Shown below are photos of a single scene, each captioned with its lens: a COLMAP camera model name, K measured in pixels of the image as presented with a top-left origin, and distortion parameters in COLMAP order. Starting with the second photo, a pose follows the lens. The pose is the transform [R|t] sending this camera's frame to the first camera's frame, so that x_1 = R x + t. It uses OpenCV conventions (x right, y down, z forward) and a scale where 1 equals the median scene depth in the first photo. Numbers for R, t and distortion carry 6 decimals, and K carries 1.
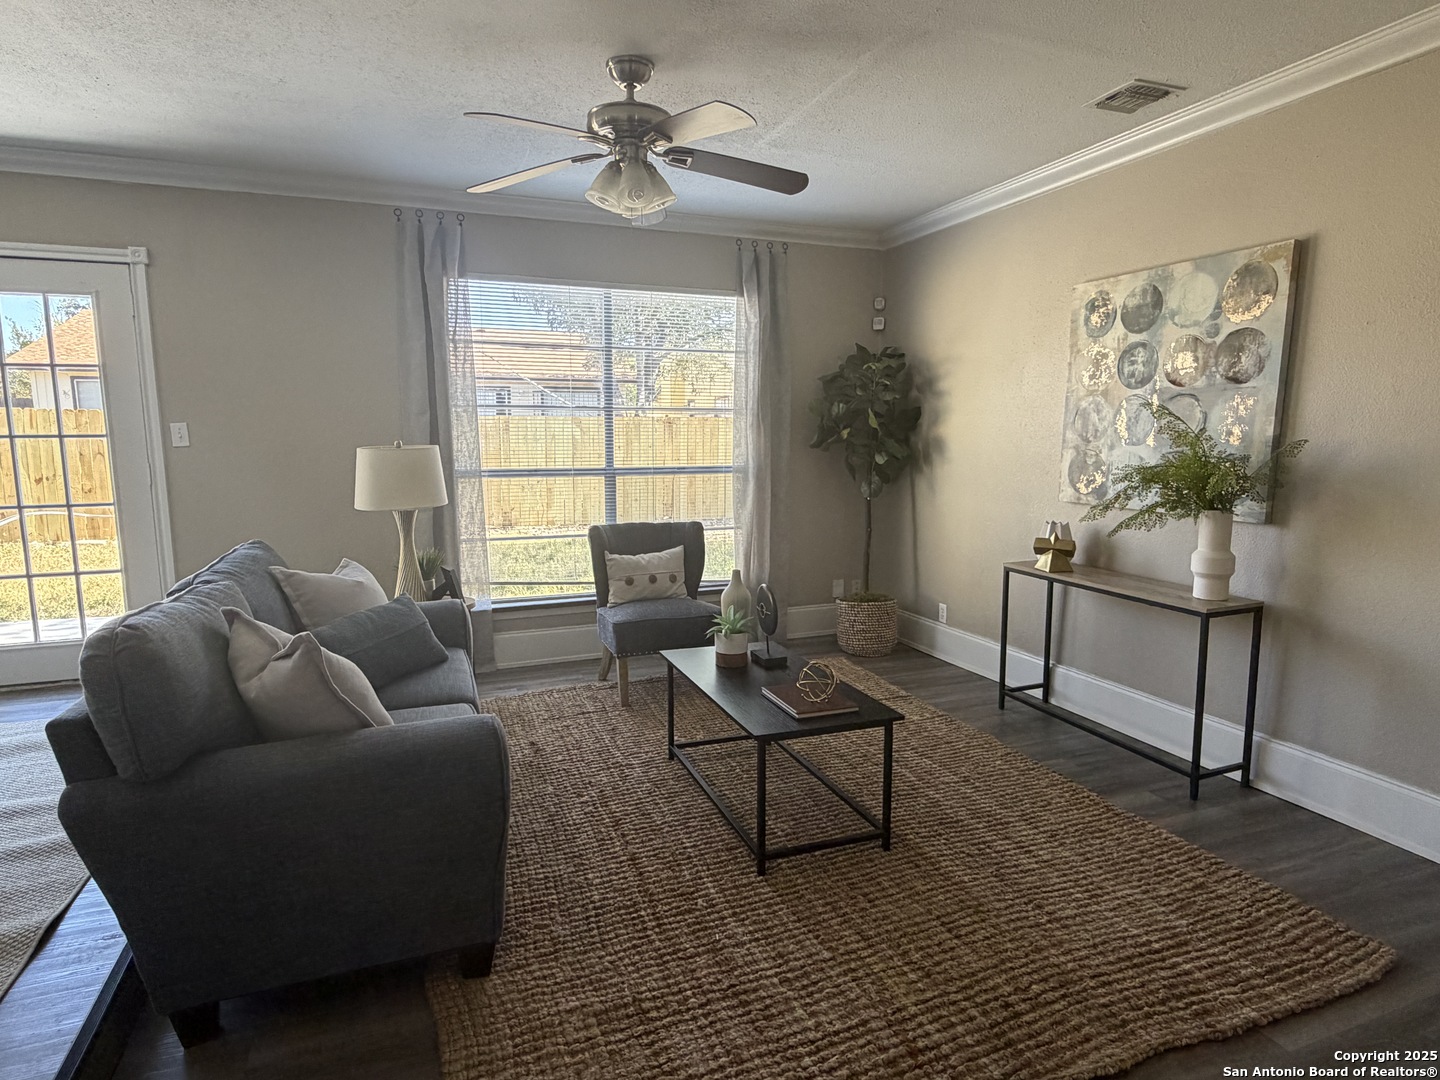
lens RADIAL K [[807.8, 0, 715.0], [0, 807.8, 546.4], [0, 0, 1]] dist [0.004175, -0.000816]
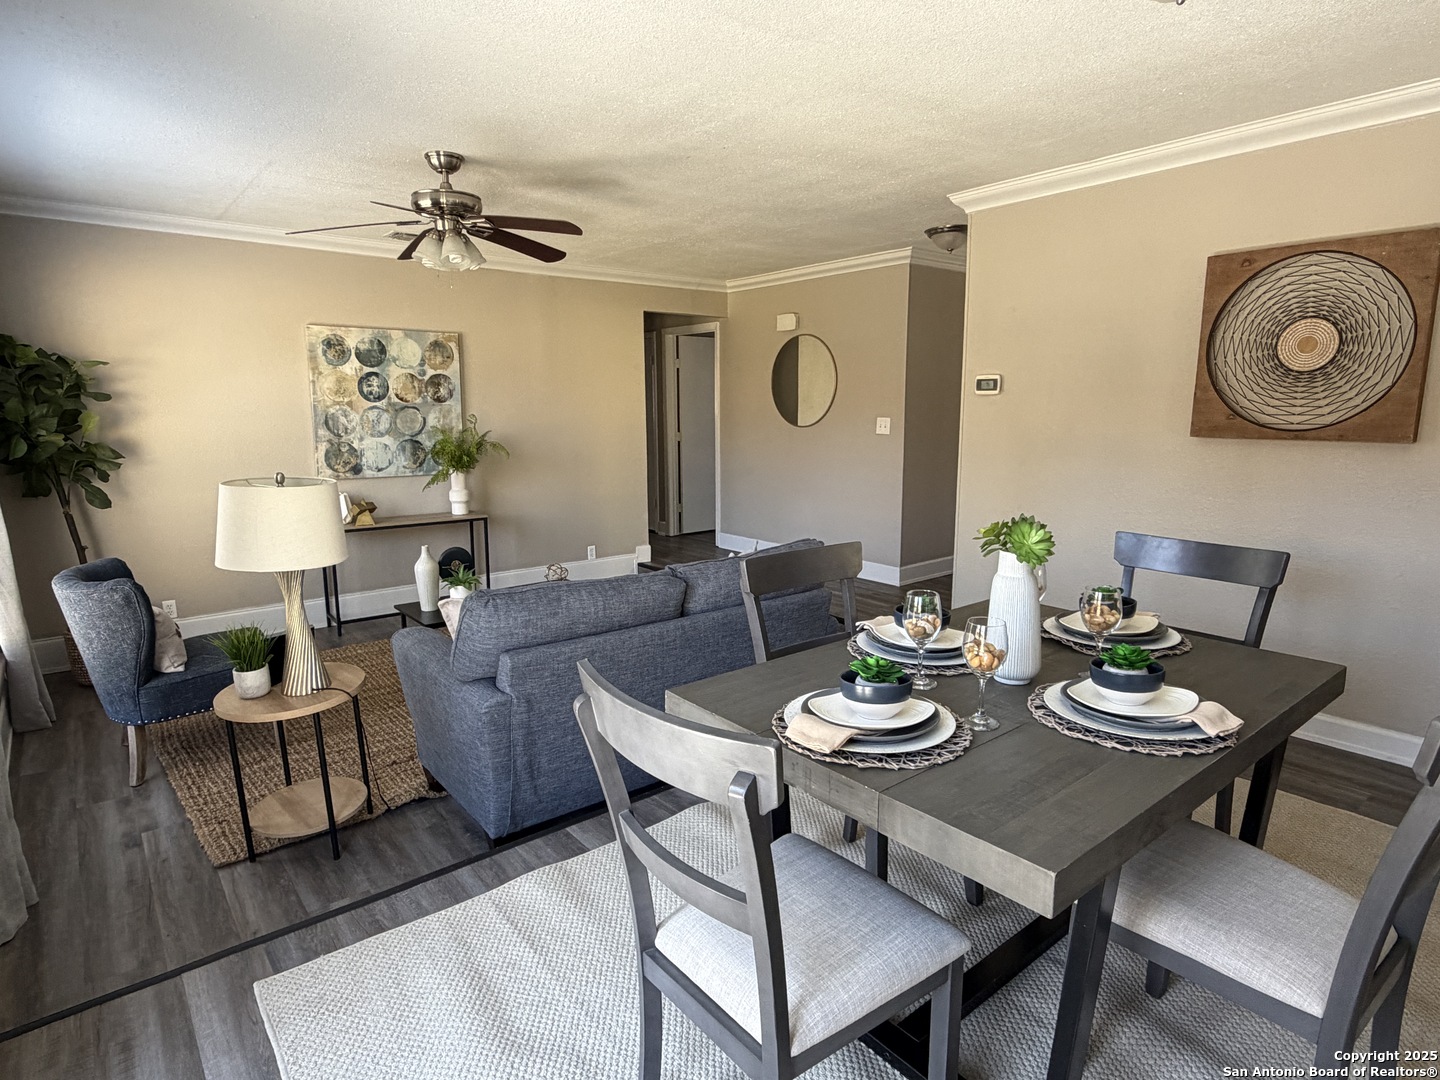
lens RADIAL K [[807.8, 0, 721.5], [0, 807.8, 538.3], [0, 0, 1]] dist [0.004175, -0.000816]
pose [[-0.311454, -0.156186, 0.937338, -1.183318], [0.135582, 0.969005, 0.206513, -0.163693], [-0.940539, 0.191406, -0.280624, 0.819278]]
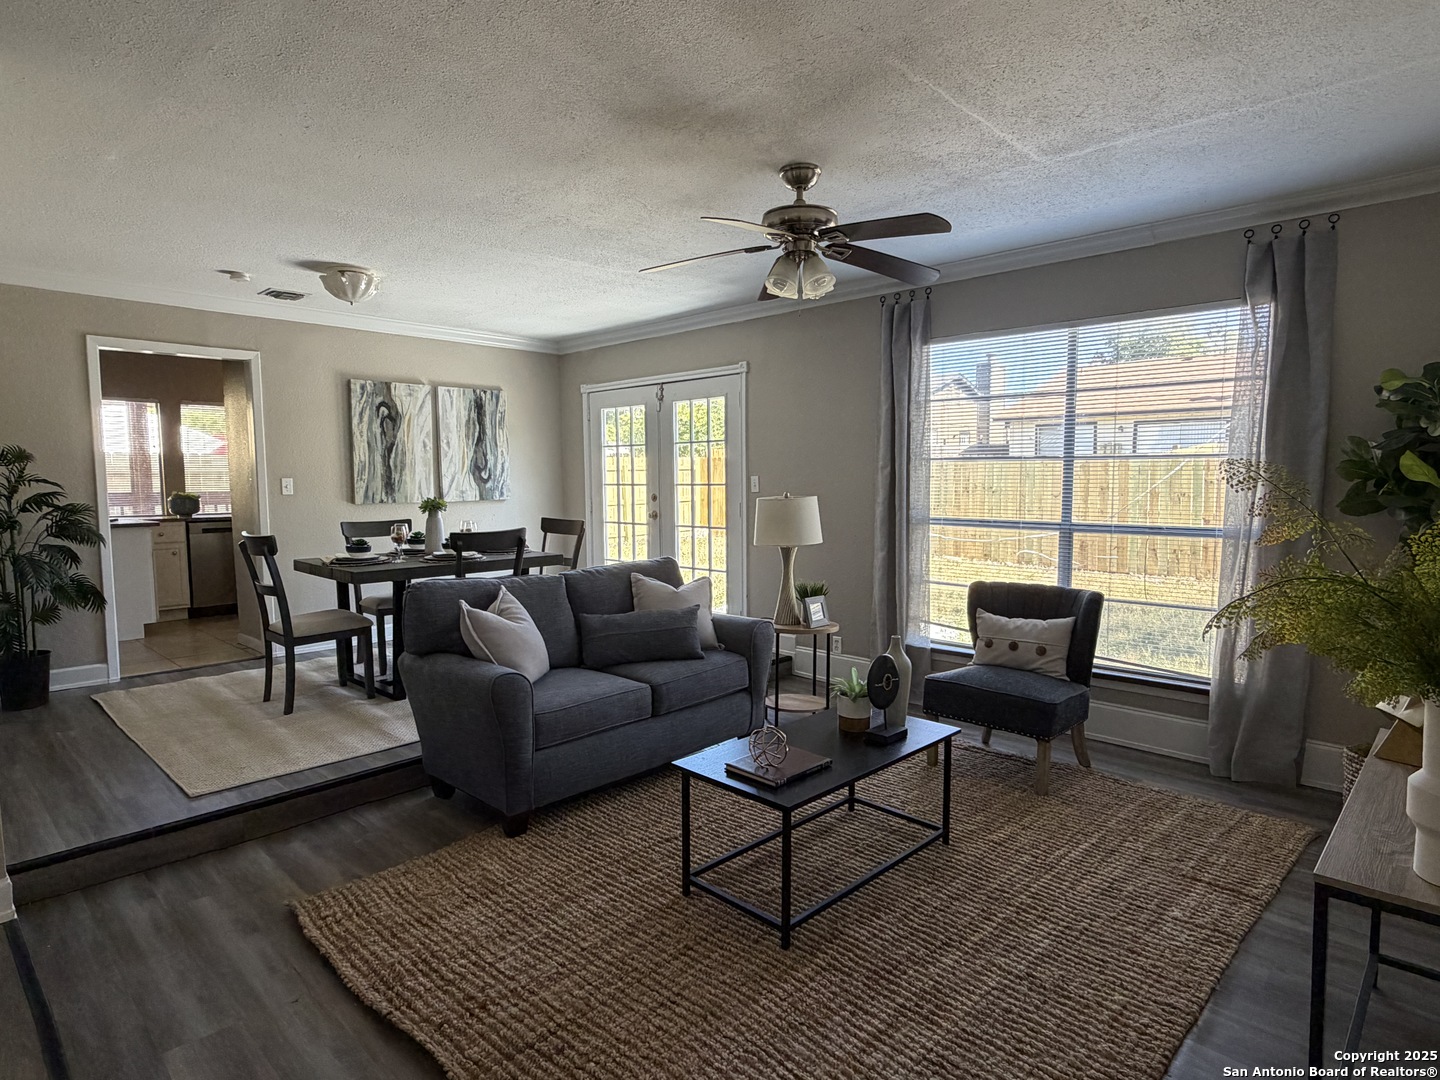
lens RADIAL K [[807.8, 0, 716.4], [0, 807.8, 543.8], [0, 0, 1]] dist [0.004175, -0.000816]
pose [[0.427008, 0.077915, -0.900885, 0.698721], [-0.119882, 0.992364, 0.029005, -0.071297], [0.896266, 0.095614, 0.433088, 0.347898]]
